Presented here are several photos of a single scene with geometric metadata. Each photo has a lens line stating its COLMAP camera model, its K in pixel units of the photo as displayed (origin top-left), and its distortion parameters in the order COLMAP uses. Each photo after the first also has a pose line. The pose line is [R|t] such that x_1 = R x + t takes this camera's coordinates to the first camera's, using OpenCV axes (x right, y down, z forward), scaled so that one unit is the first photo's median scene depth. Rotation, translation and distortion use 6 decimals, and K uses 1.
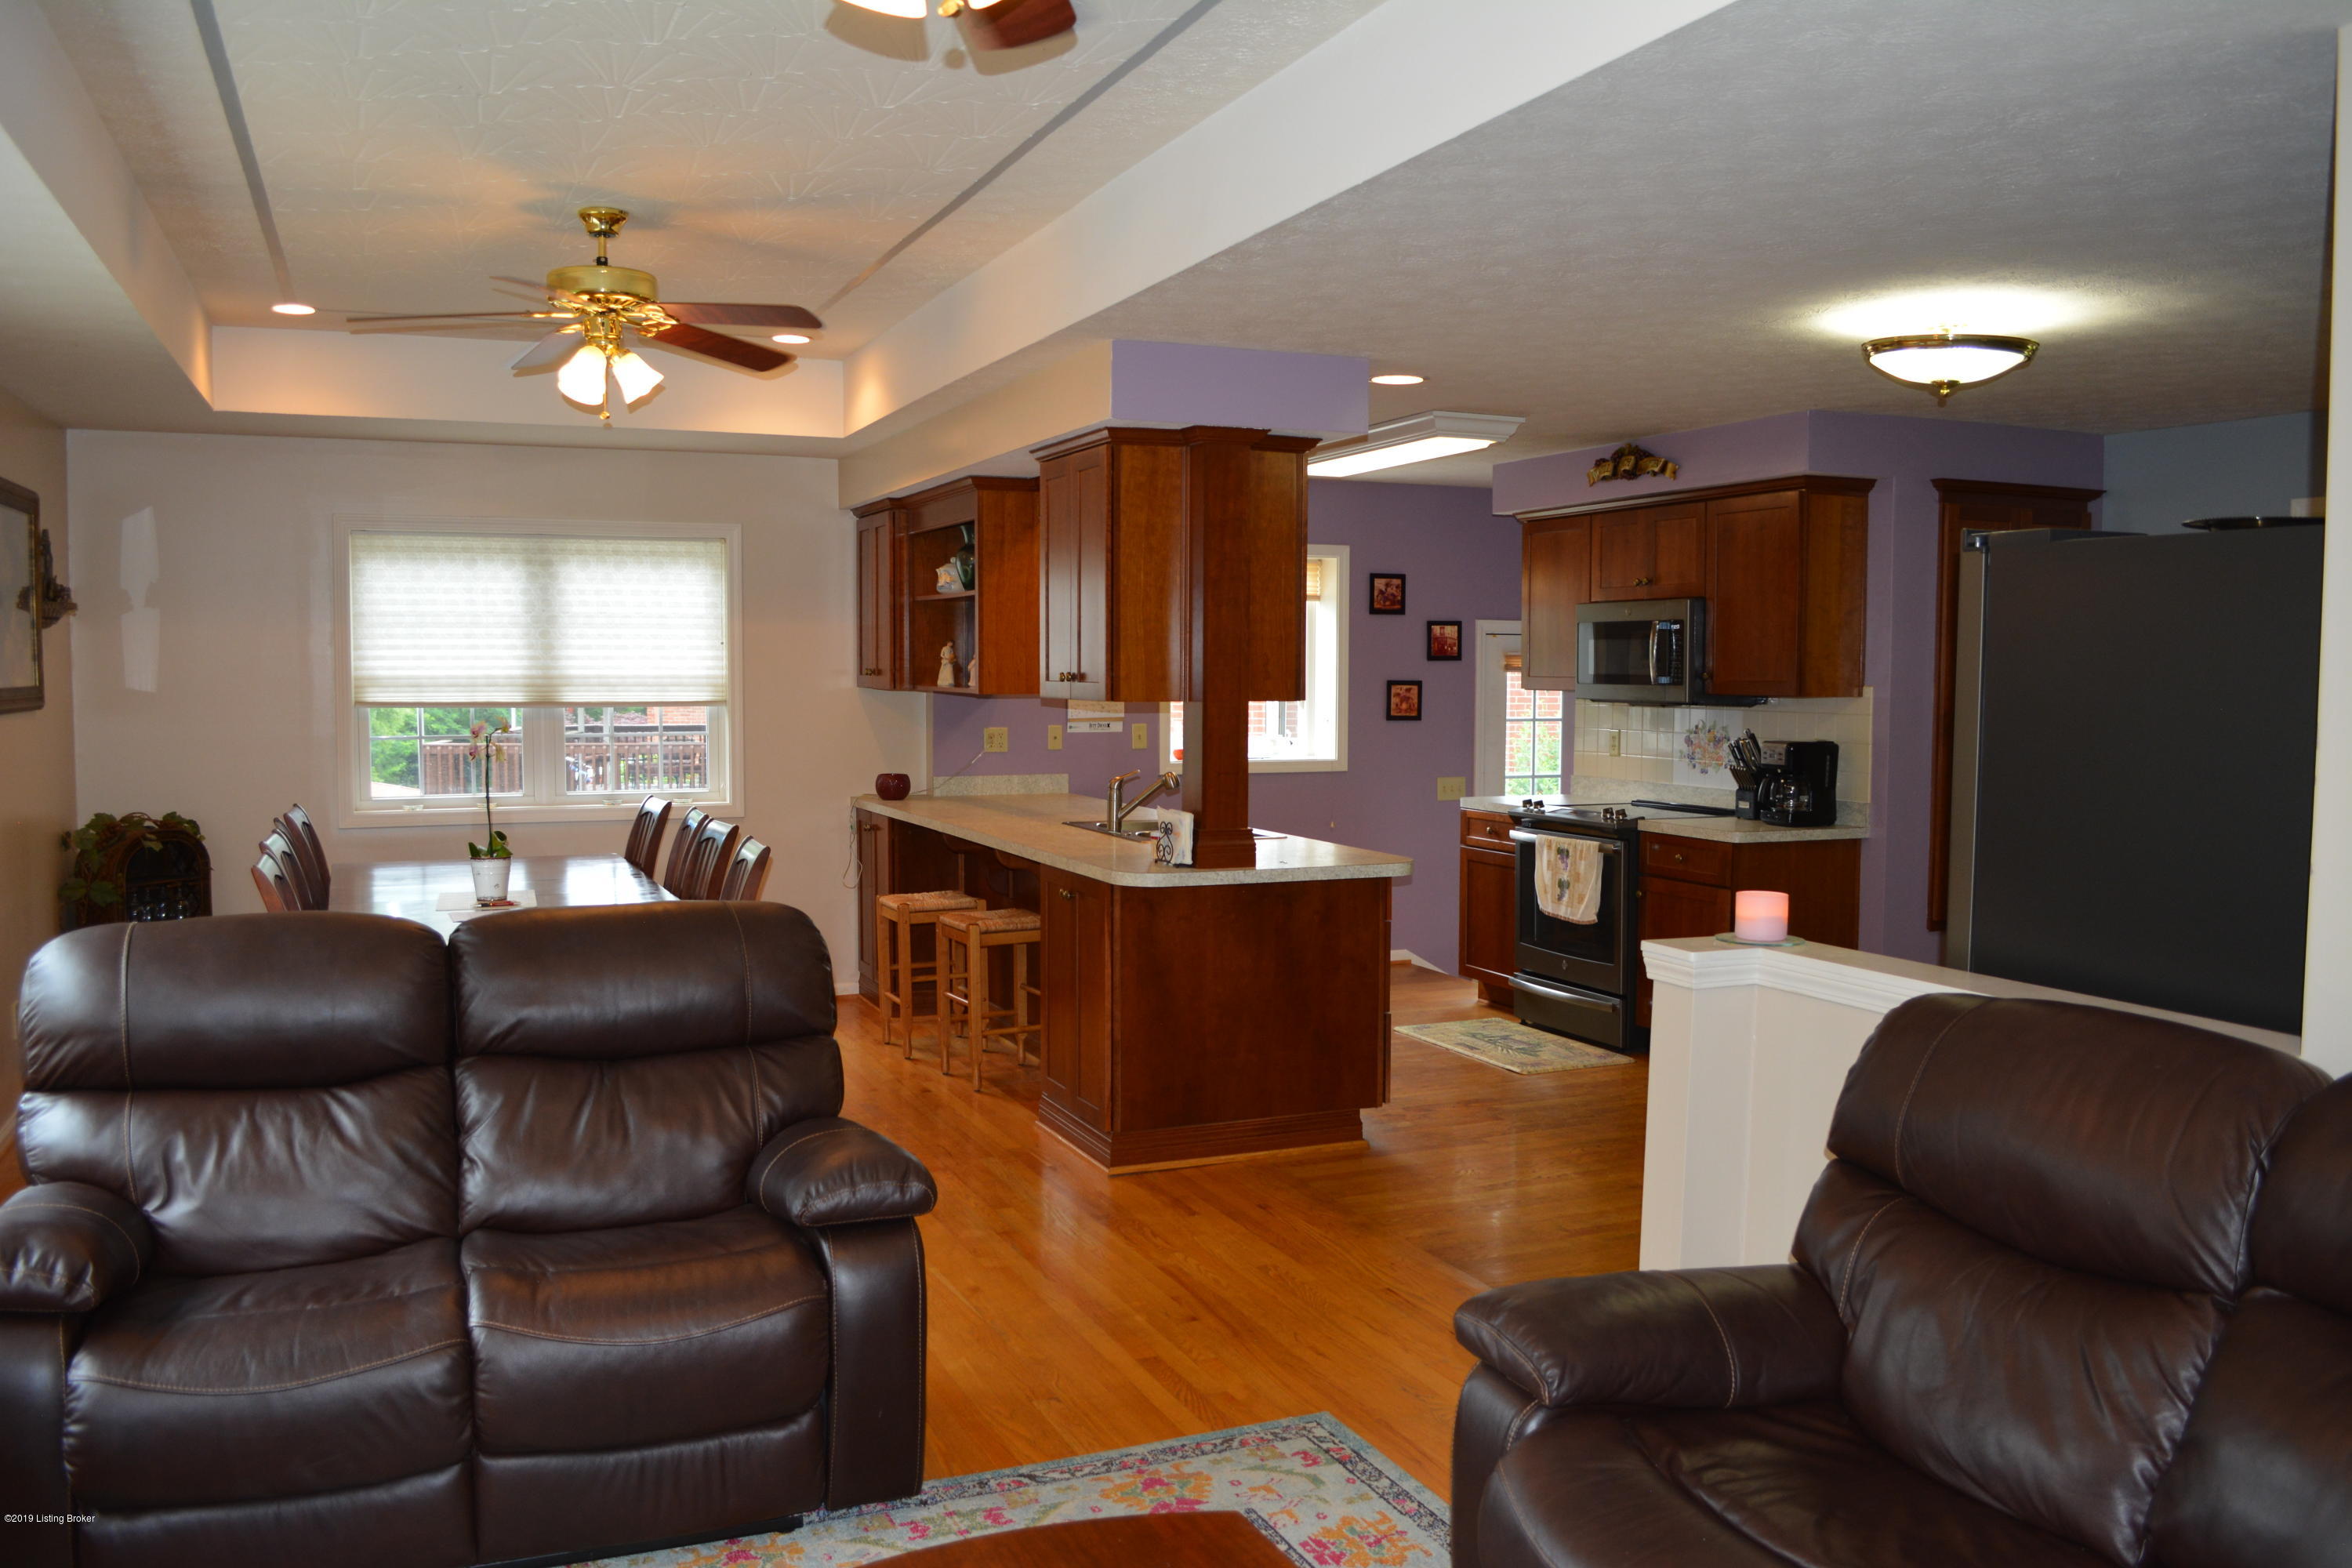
lens RADIAL K [[1817.4, 0, 1182.9], [0, 1817.4, 785.8], [0, 0, 1]] dist [-0.080200, 0.013368]
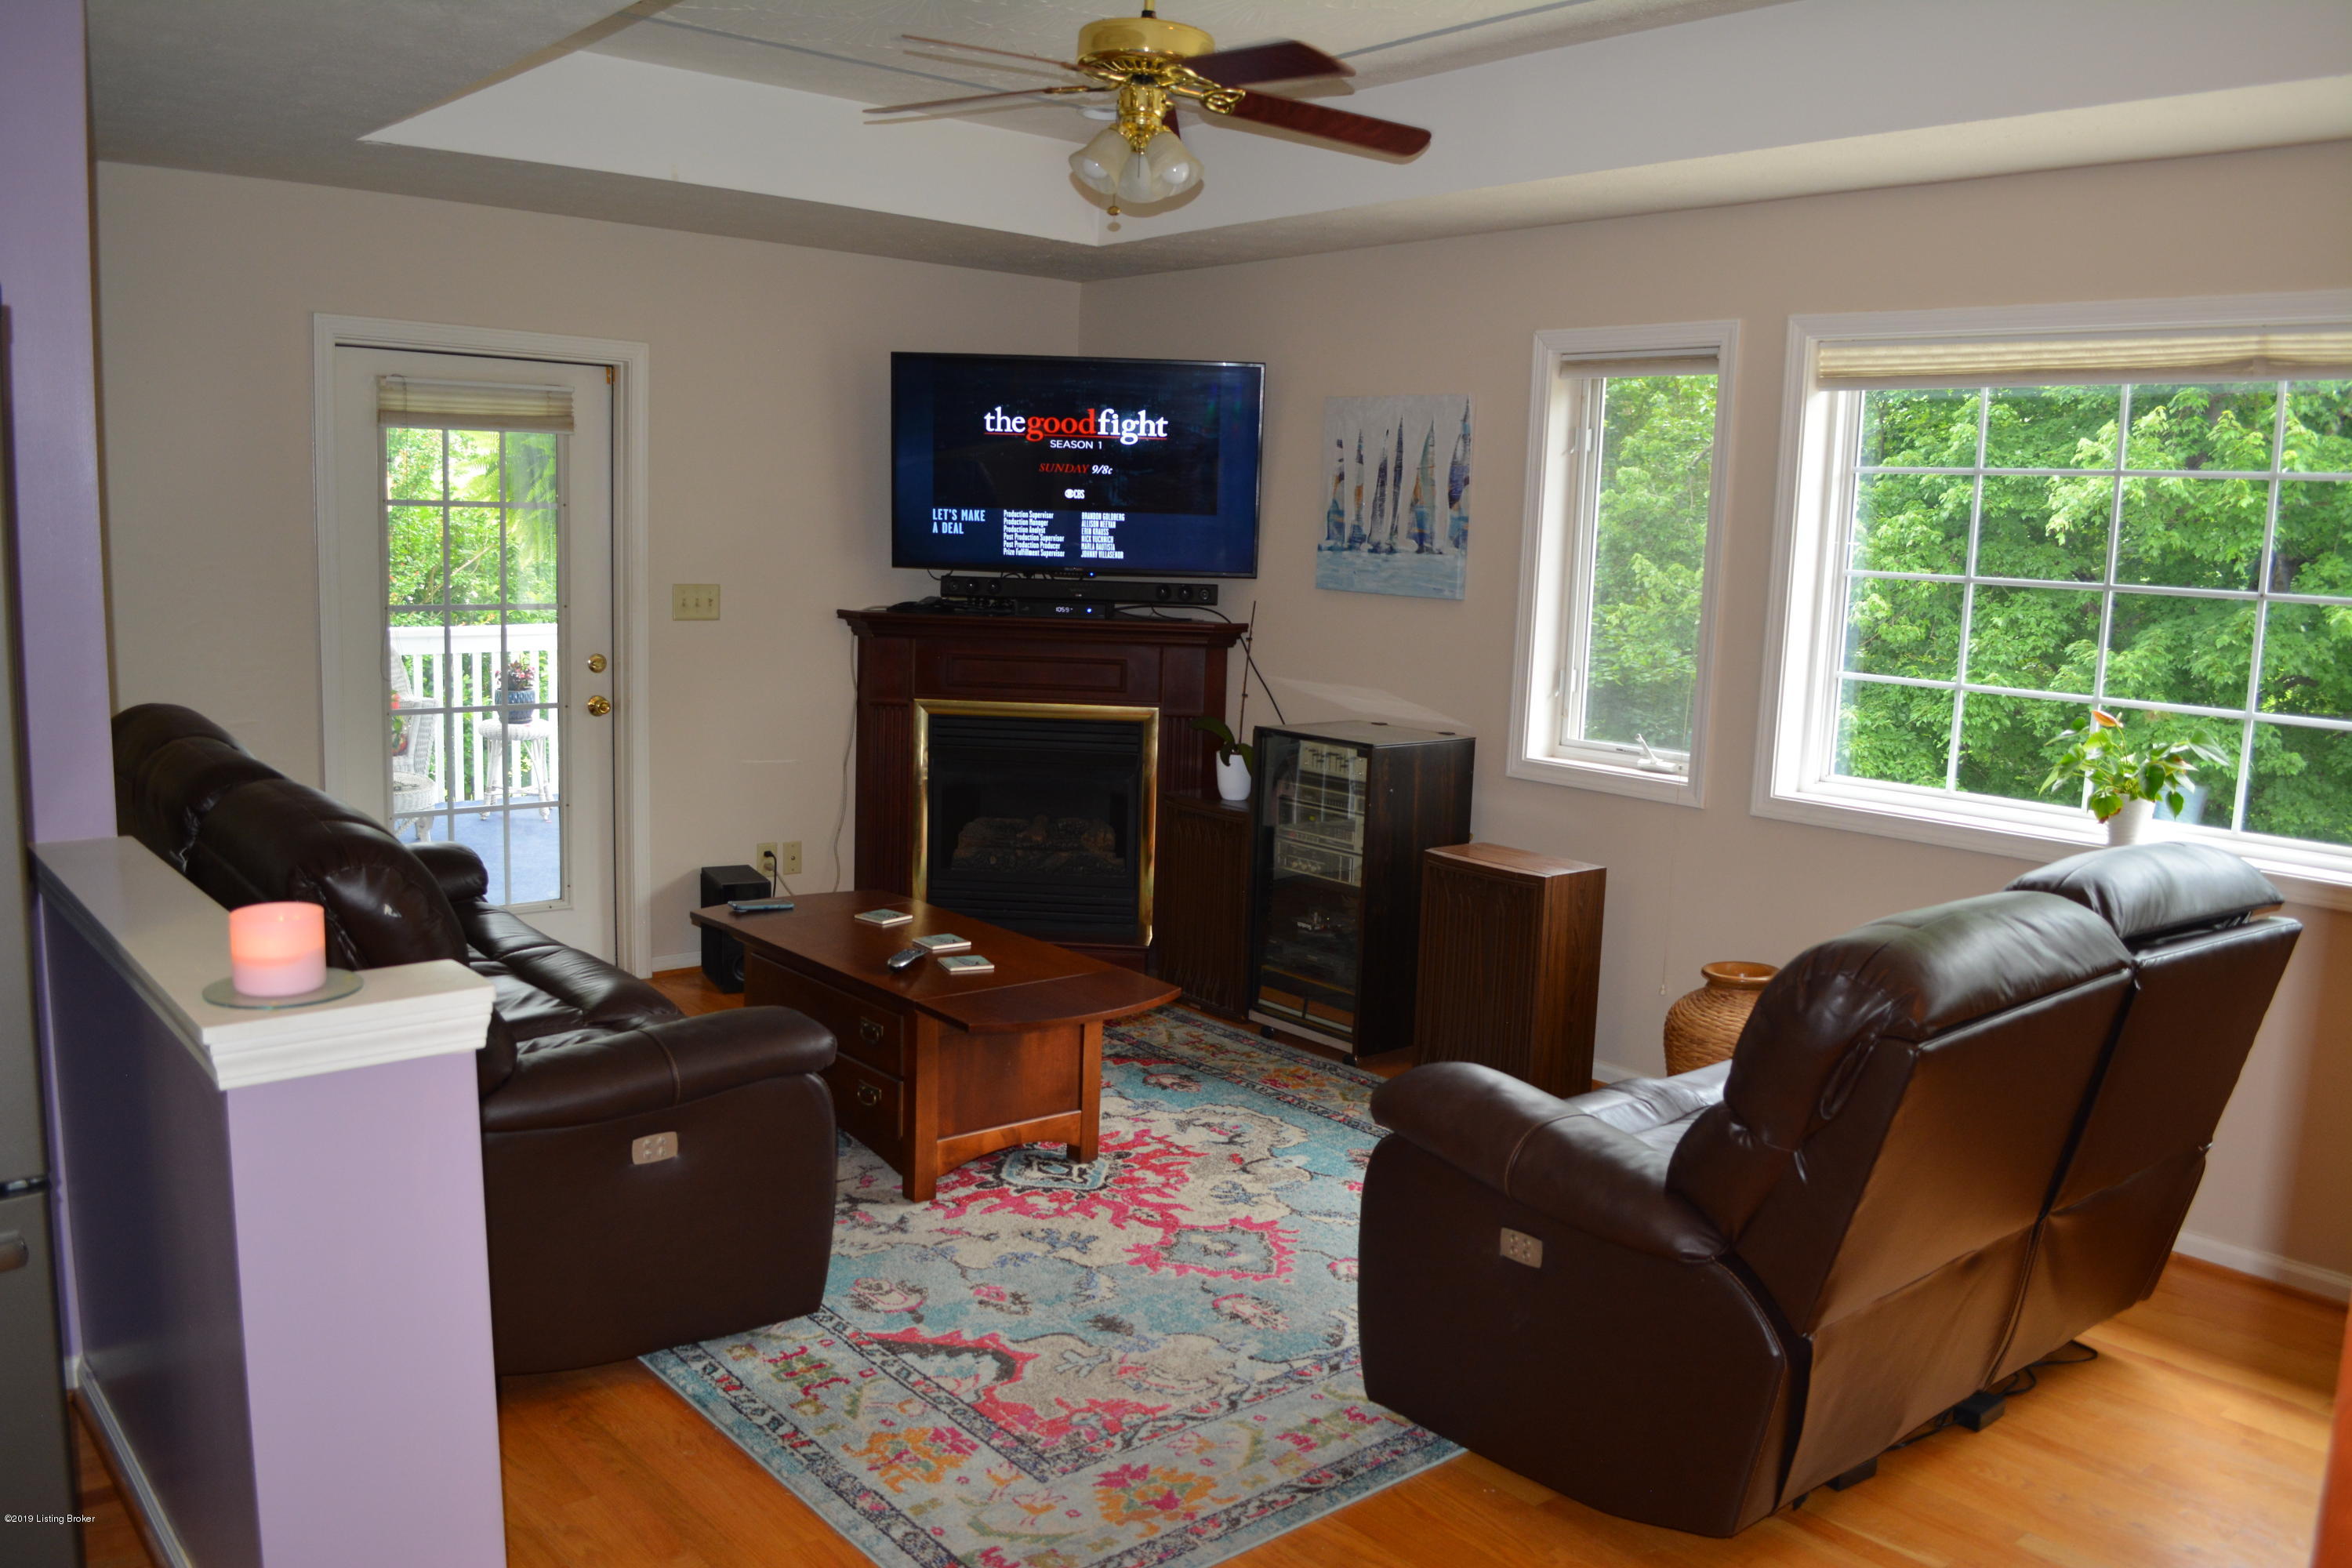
lens RADIAL K [[1817.4, 0, 1182.9], [0, 1817.4, 773.5], [0, 0, 1]] dist [-0.080200, 0.013368]
pose [[-0.954968, 0.012635, -0.296440, 0.234720], [-0.051600, 0.976796, 0.207861, -0.136357], [0.292188, 0.213797, -0.932157, 1.795767]]
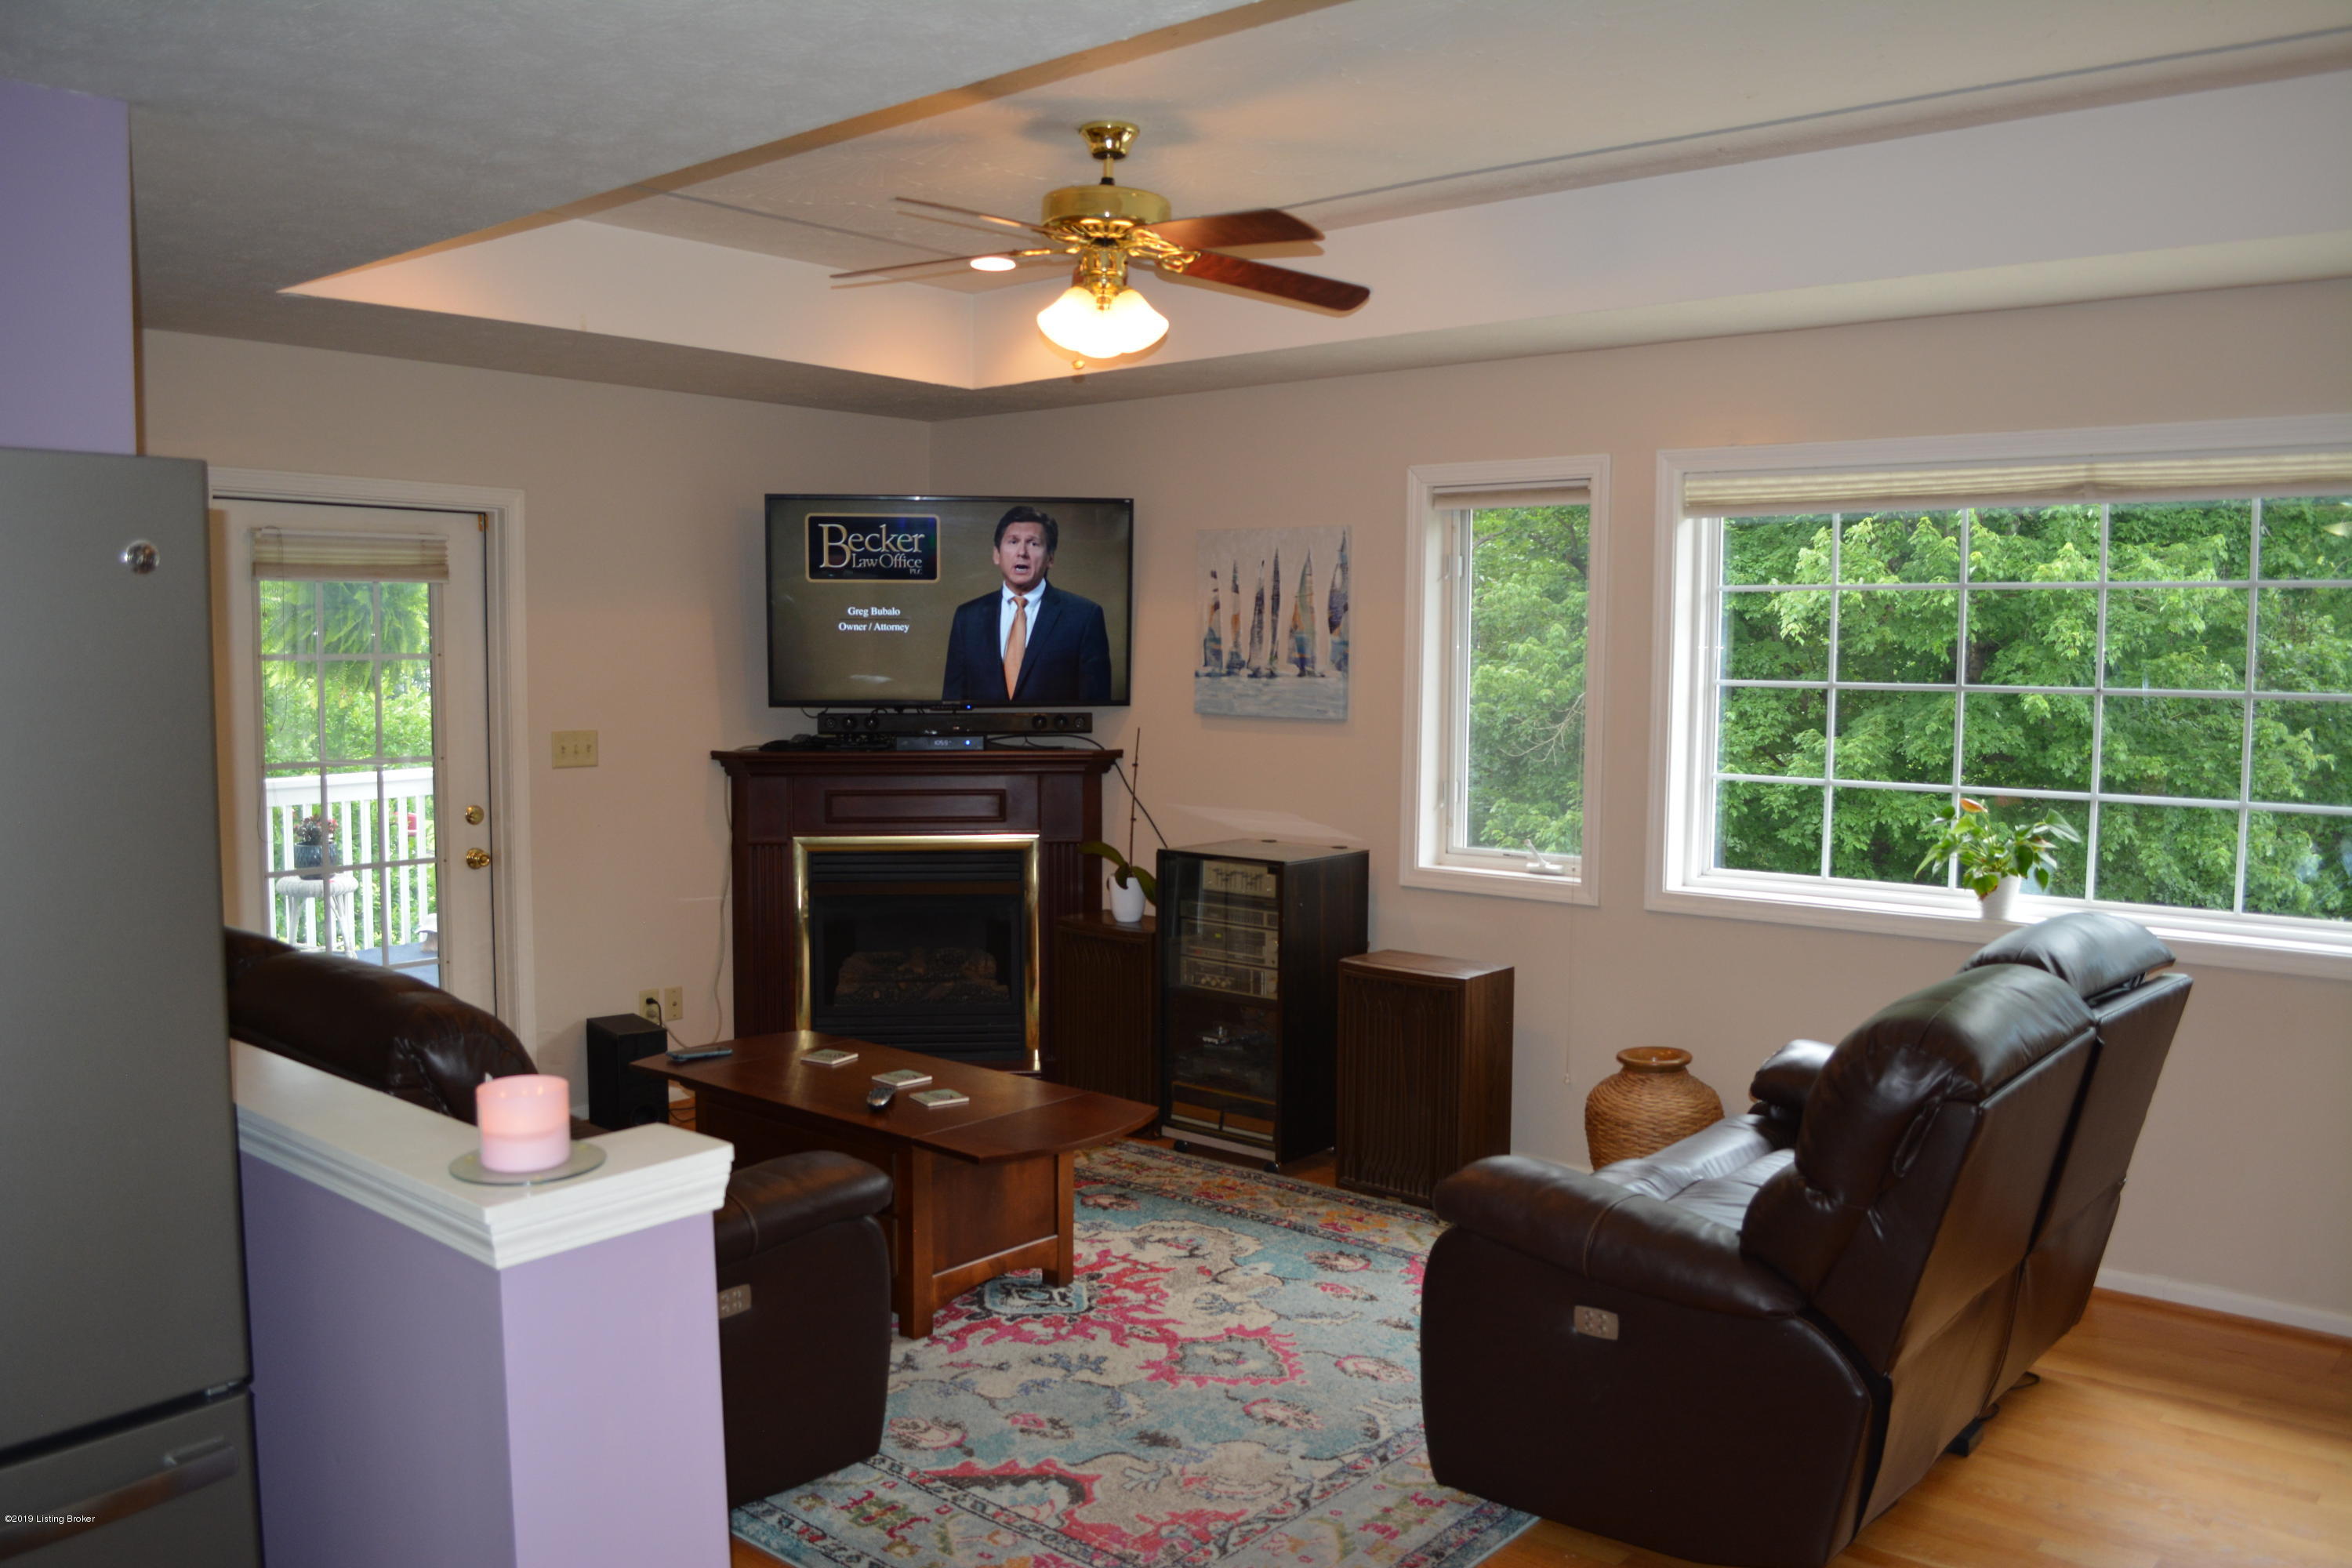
lens RADIAL K [[1817.4, 0, 1173.5], [0, 1817.4, 776.2], [0, 0, 1]] dist [-0.080200, 0.013368]
pose [[-0.895068, 0.032033, -0.444777, 0.418898], [-0.033990, 0.989614, 0.139673, -0.144740], [0.444632, 0.140135, -0.884683, 1.772725]]
